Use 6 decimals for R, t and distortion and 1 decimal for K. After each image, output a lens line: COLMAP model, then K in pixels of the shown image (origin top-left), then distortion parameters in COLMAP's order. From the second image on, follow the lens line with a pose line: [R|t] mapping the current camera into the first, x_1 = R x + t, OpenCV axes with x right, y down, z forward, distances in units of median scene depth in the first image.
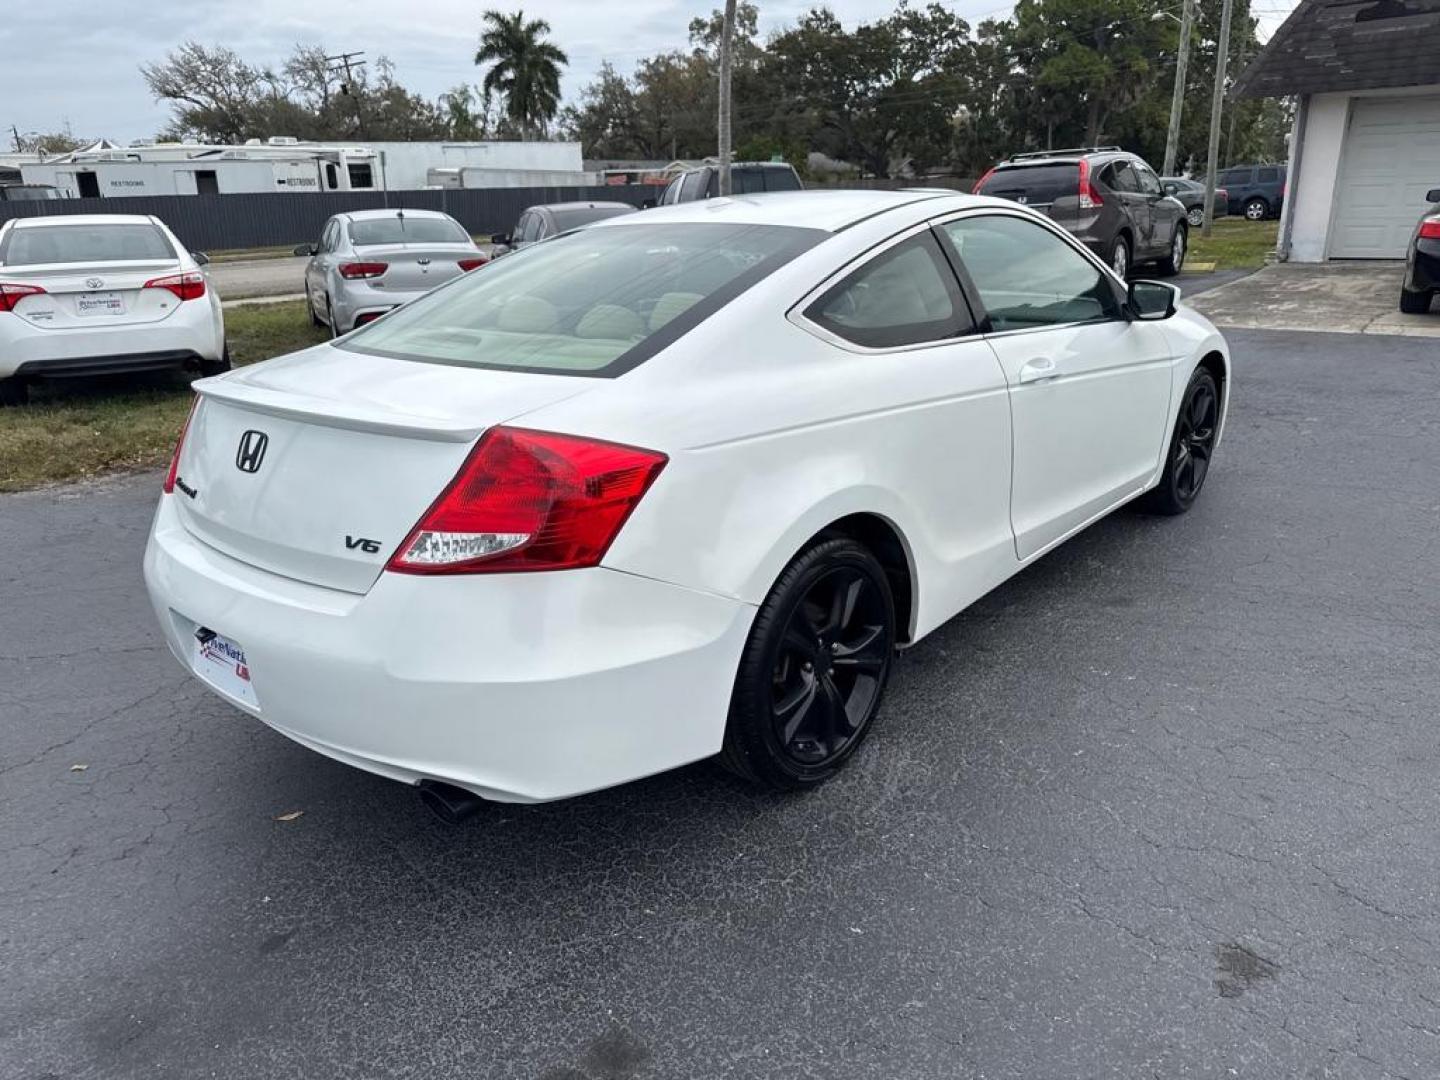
lens RADIAL K [[1021.7, 0, 712.7], [0, 1021.7, 543.0], [0, 0, 1]] dist [0.019205, -0.009730]
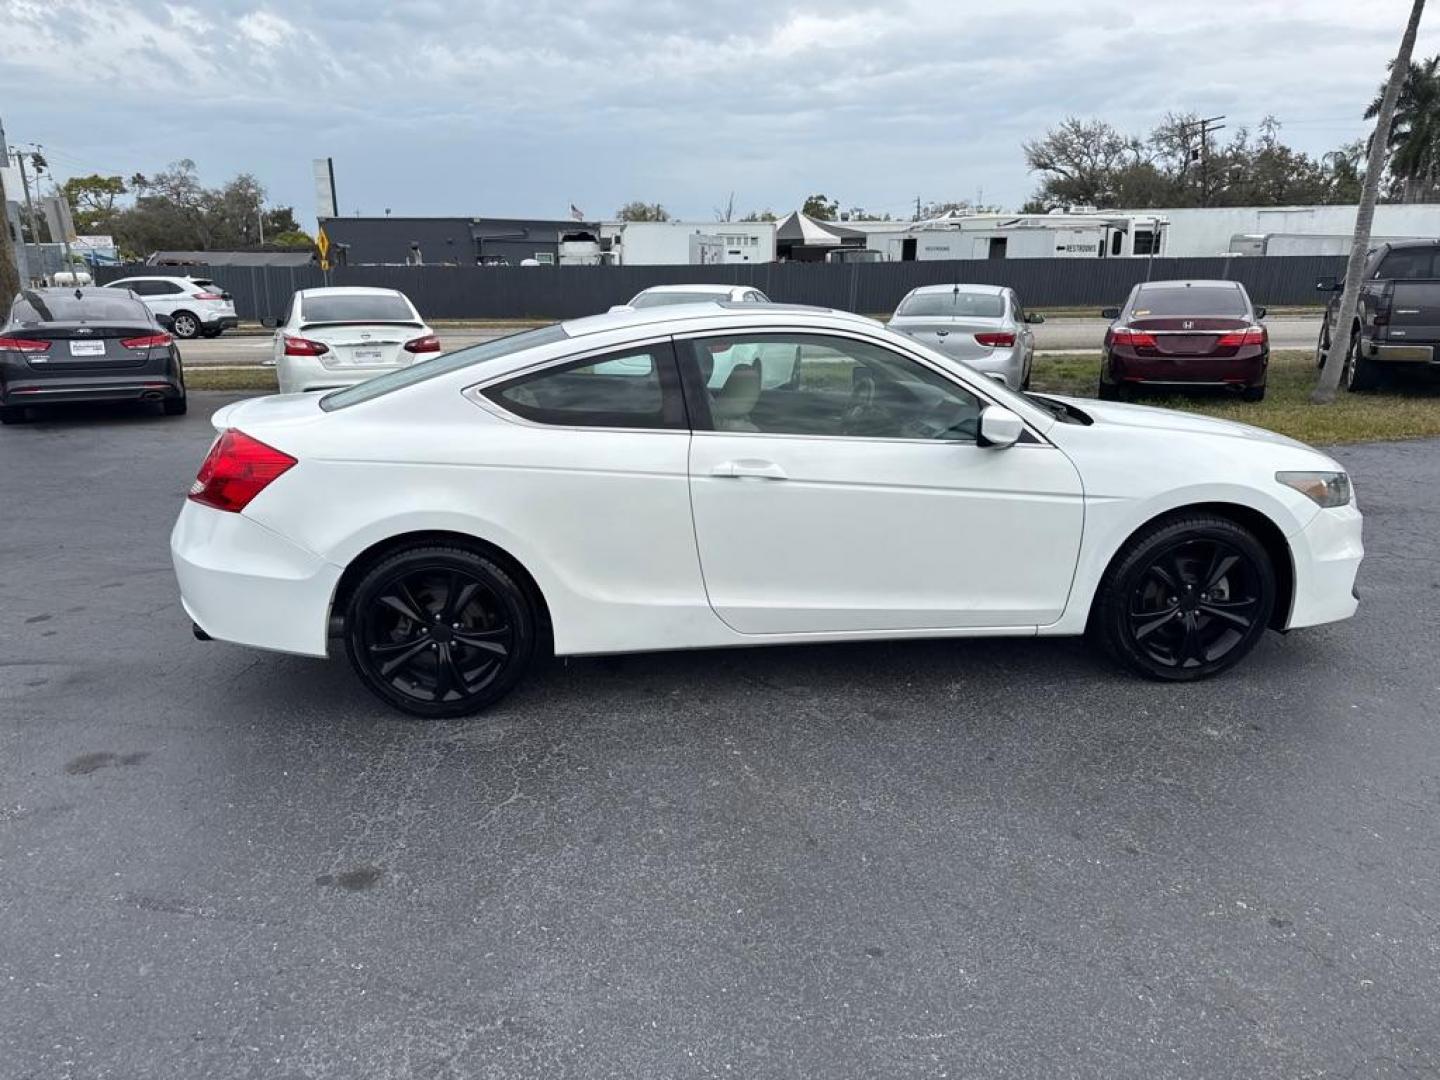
lens RADIAL K [[1073.7, 0, 756.6], [0, 1073.7, 539.2], [0, 0, 1]] dist [0.007668, -0.021620]
pose [[0.716089, 0.195207, -0.670157, 0.127764], [-0.238910, 0.970654, 0.027452, -0.014270], [0.655849, 0.140449, 0.741711, 0.014969]]
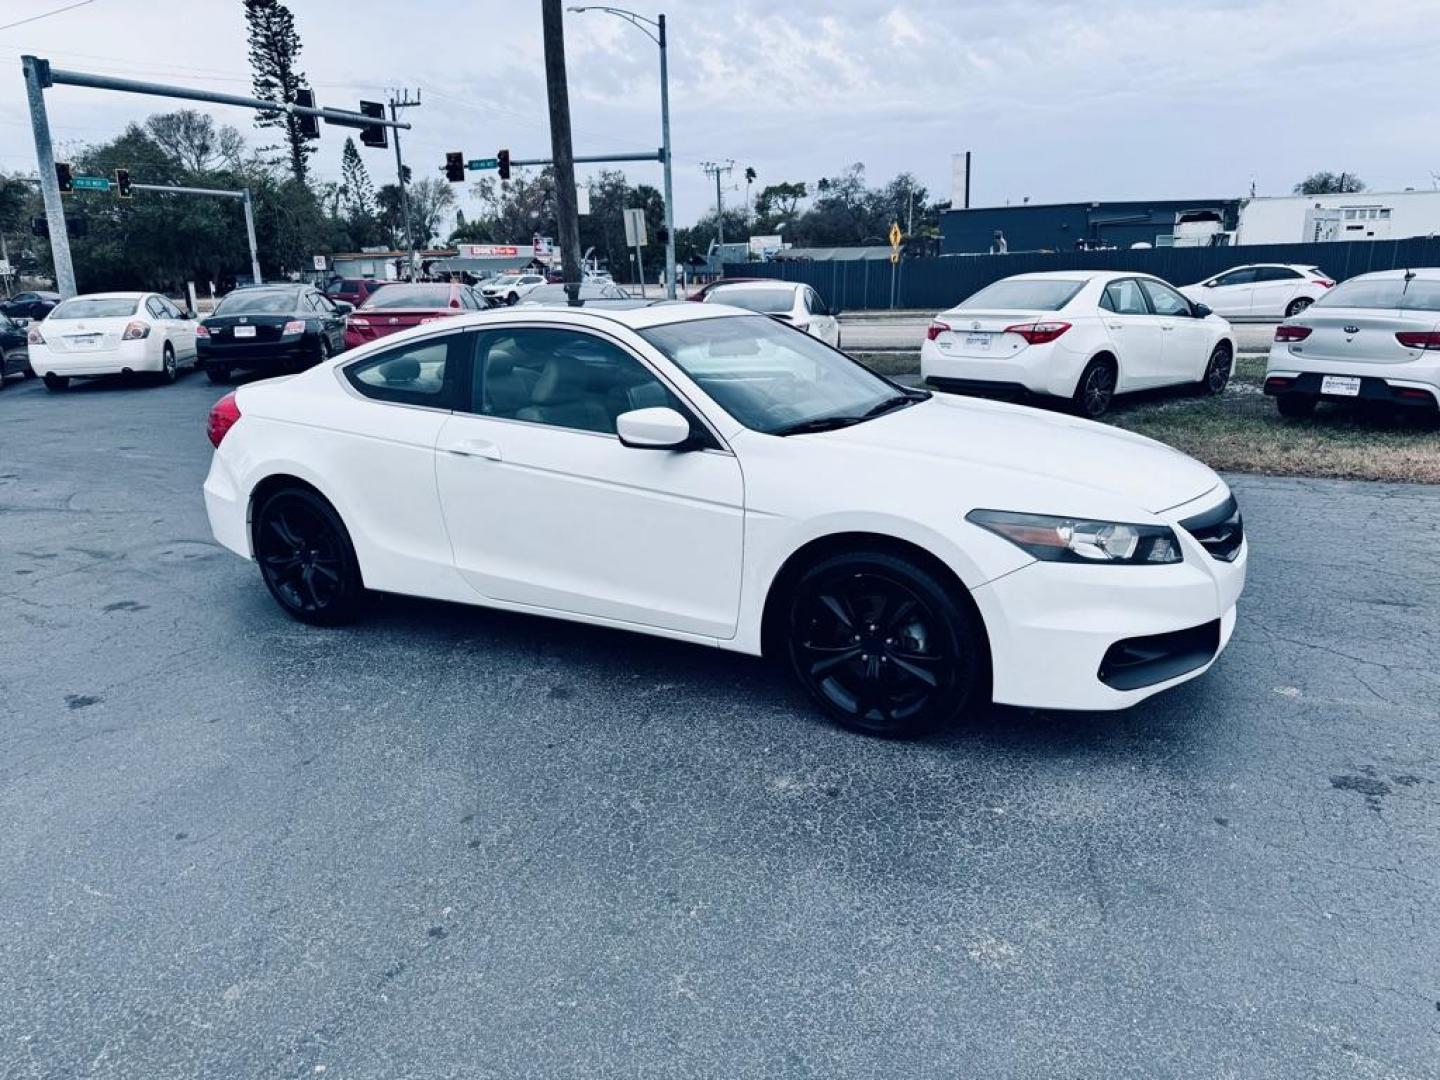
lens RADIAL K [[1097.0, 0, 720.0], [0, 1097.0, 525.3], [0, 0, 1]] dist [0.027619, -0.051319]
pose [[0.153790, 0.247762, -0.956537, 0.190223], [-0.291075, 0.936457, 0.195763, -0.048768], [0.944258, 0.248318, 0.216135, 0.114030]]
